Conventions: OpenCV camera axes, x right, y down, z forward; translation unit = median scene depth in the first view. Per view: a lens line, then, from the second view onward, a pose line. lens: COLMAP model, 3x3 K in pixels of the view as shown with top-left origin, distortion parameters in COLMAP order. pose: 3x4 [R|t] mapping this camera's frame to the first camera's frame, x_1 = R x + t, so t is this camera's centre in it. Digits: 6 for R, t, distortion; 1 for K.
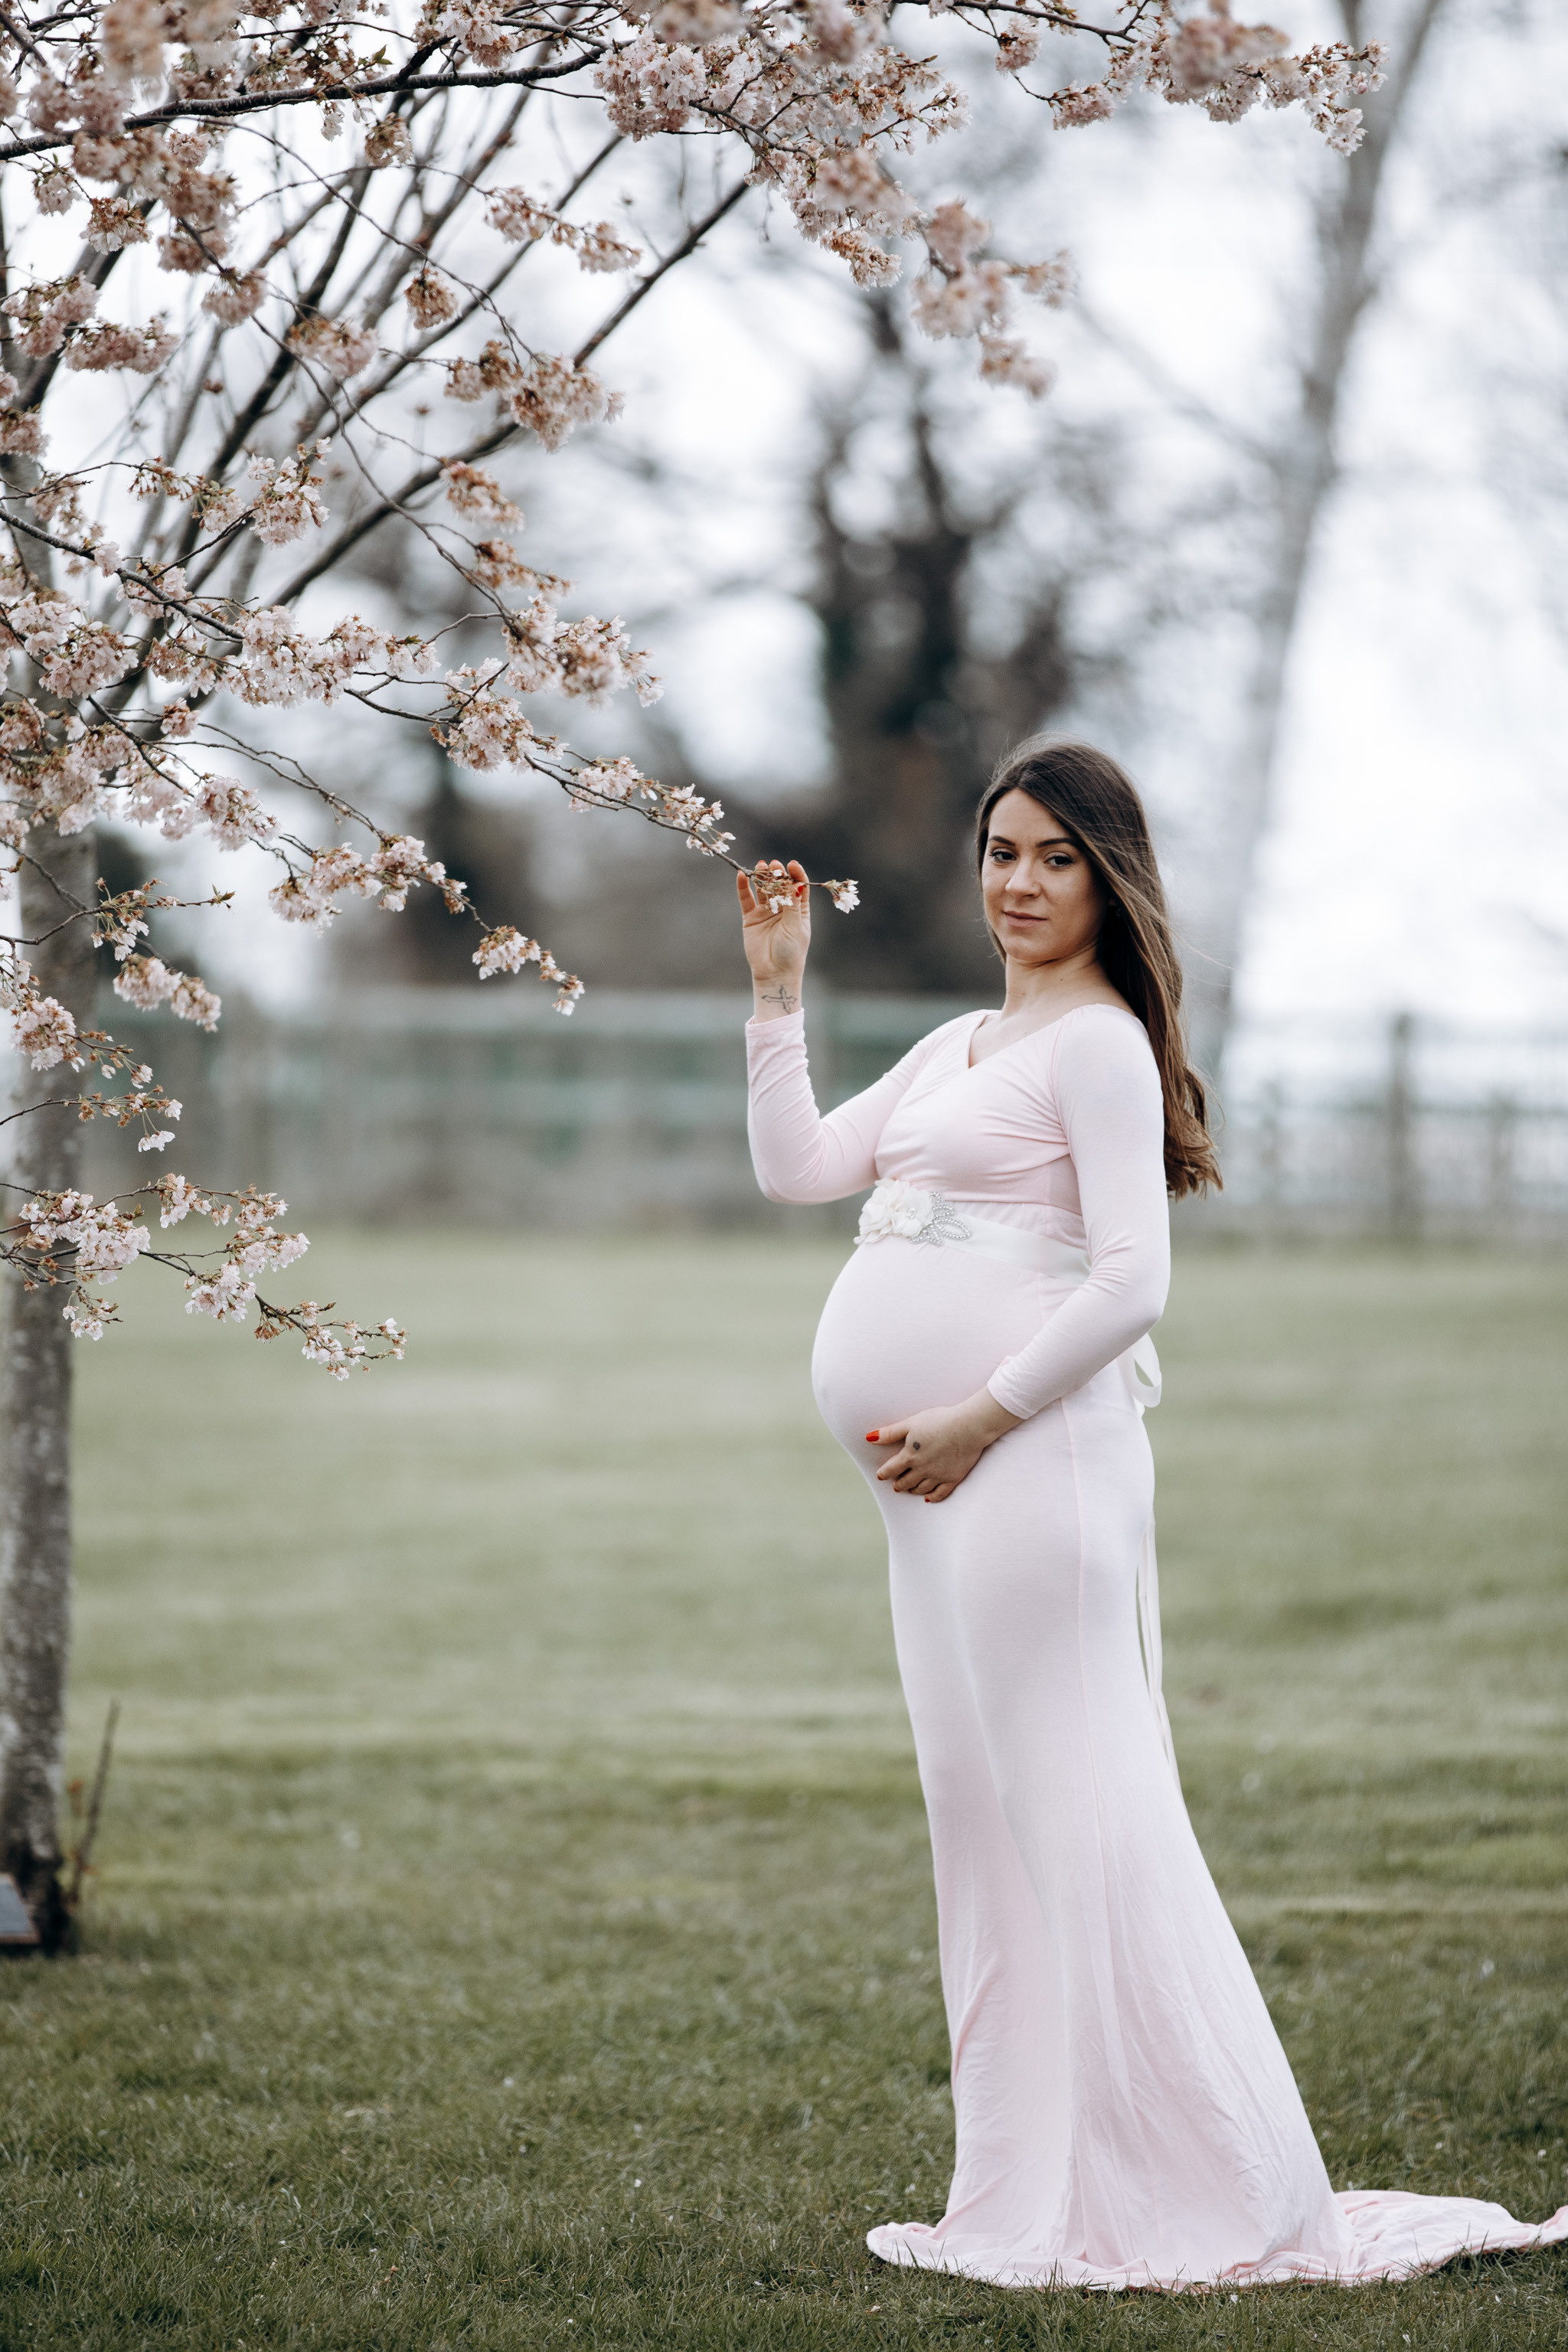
lens RADIAL K [[14085.6, 0, 756.3], [0, 14085.6, 1158.9], [0, 0, 1]] dist [1.172994, 0.000000]
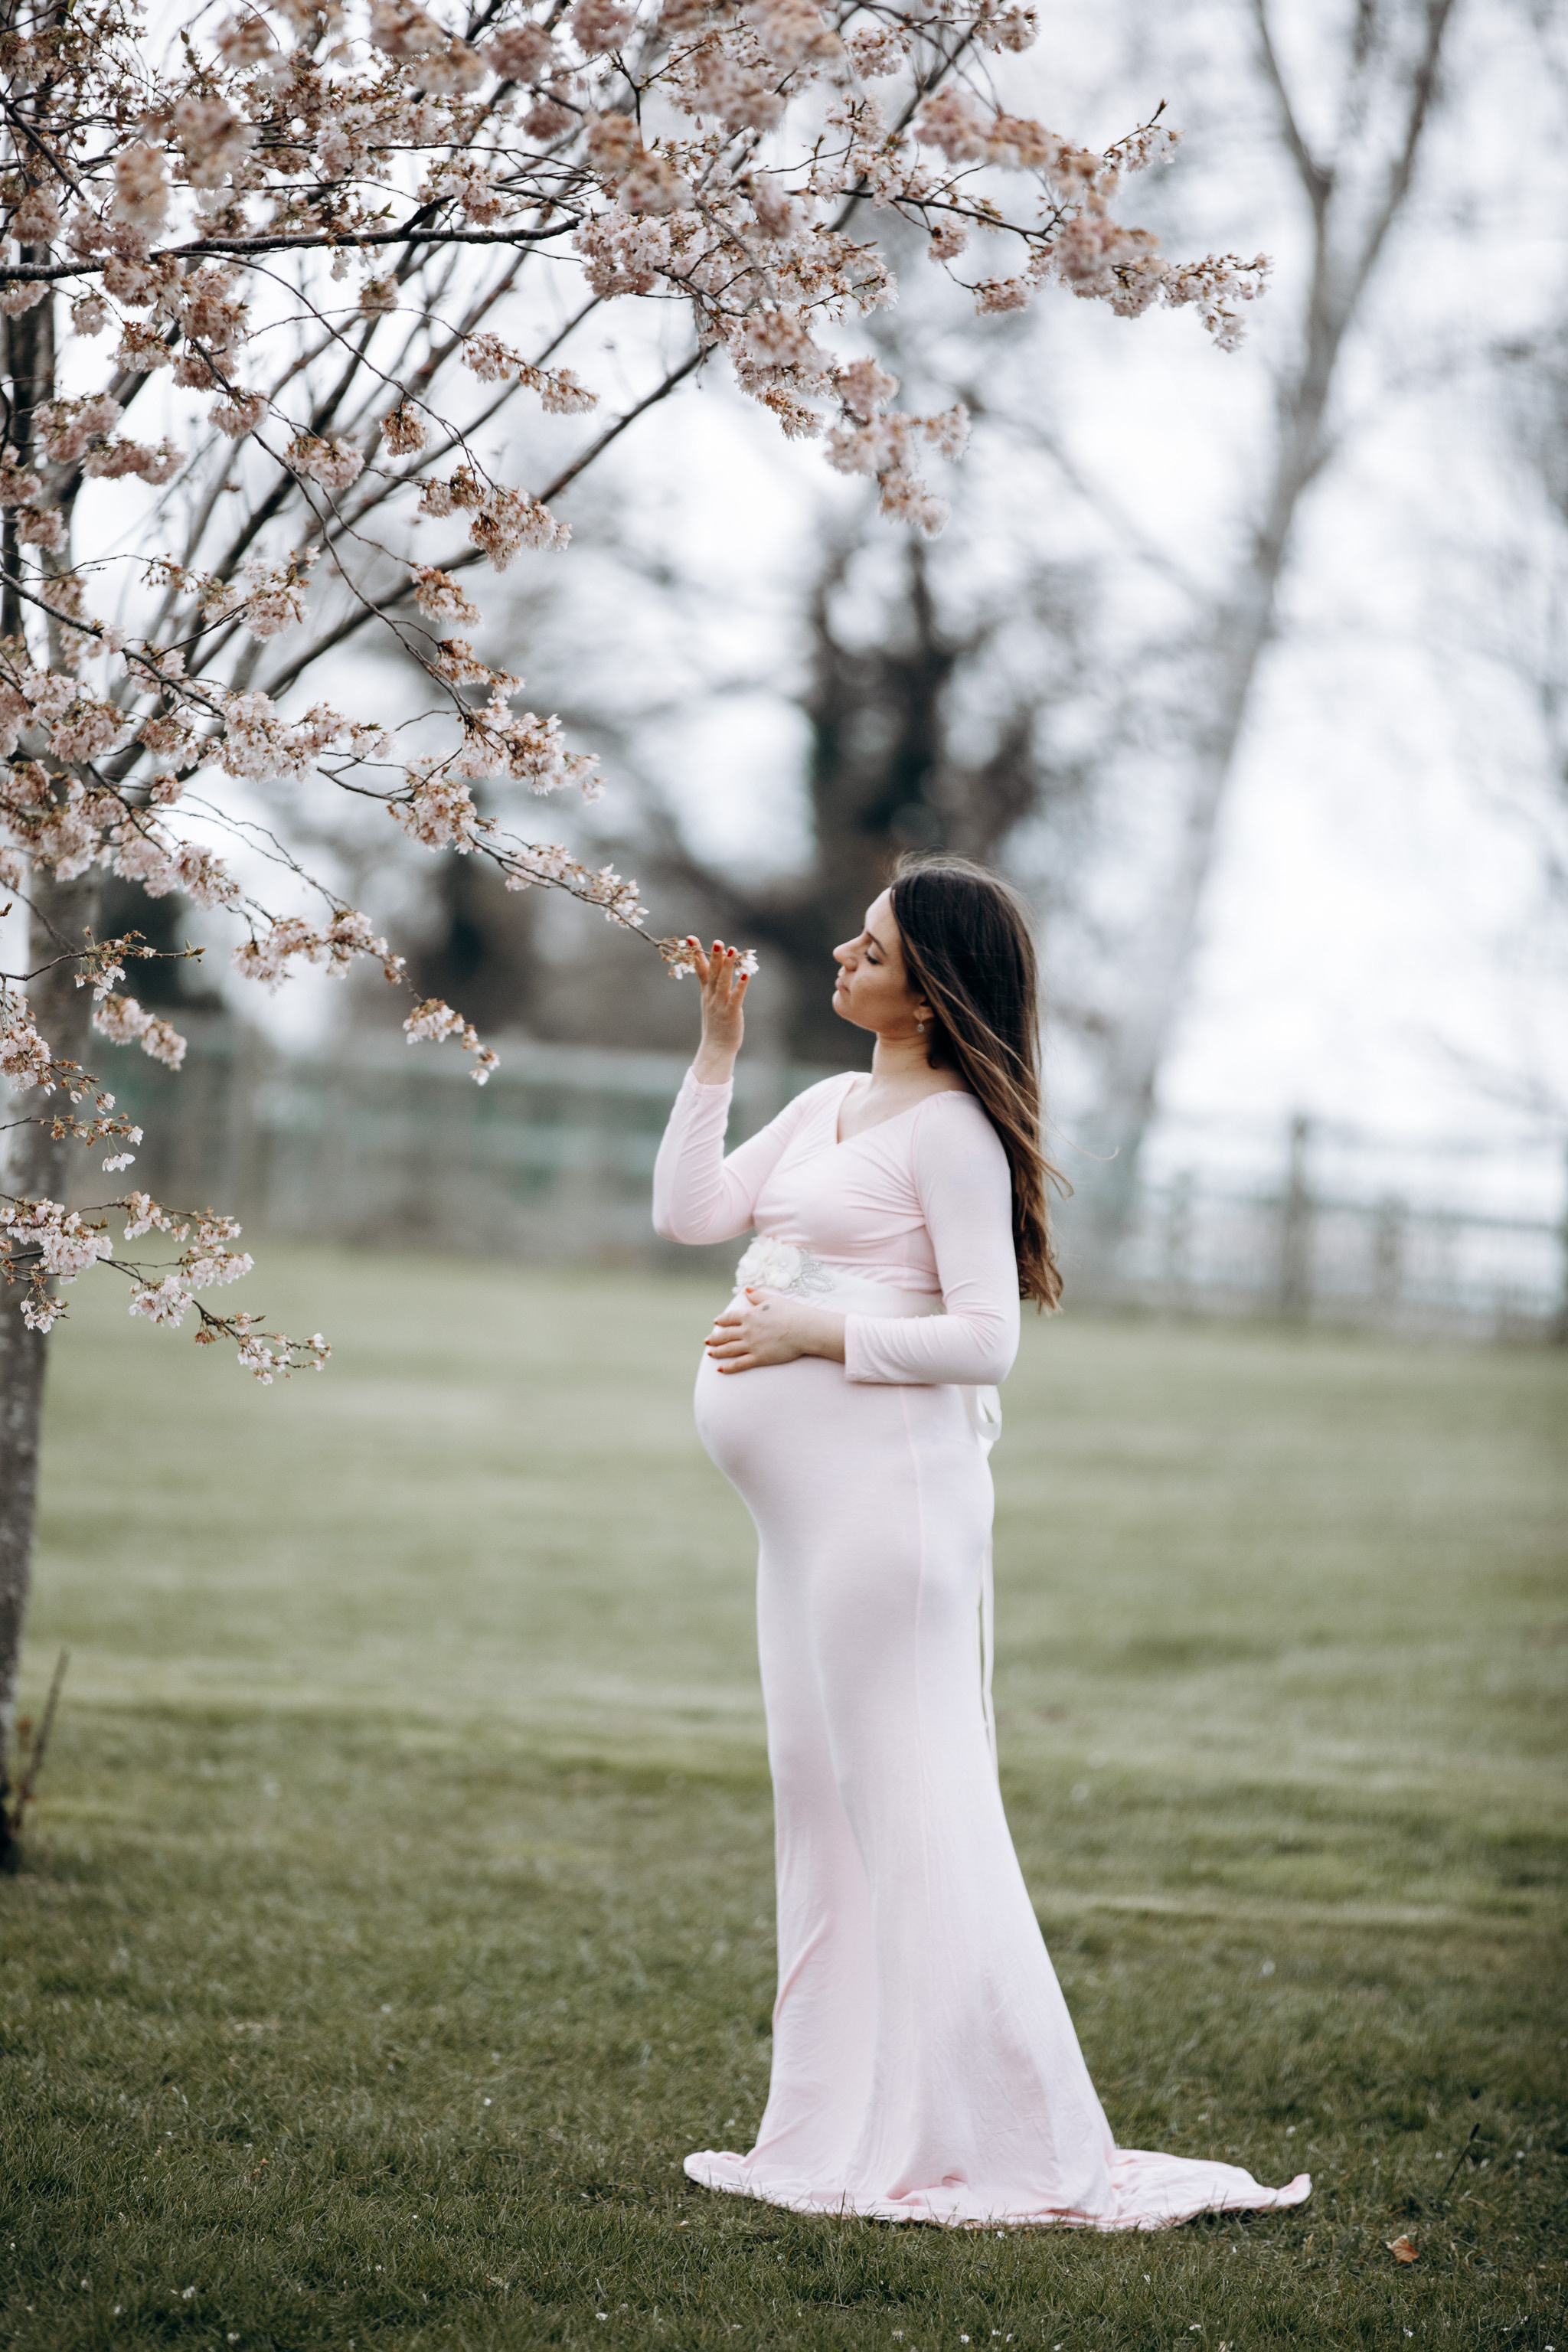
lens RADIAL K [[14085.6, 0, 808.7], [0, 14085.6, 1193.1], [0, 0, 1]] dist [1.172994, 0.000000]
pose [[0.997729, 0.066782, -0.008796, 0.020895], [-0.066801, 0.997764, -0.001925, 0.000392], [0.008648, 0.002509, 0.999959, -0.120868]]
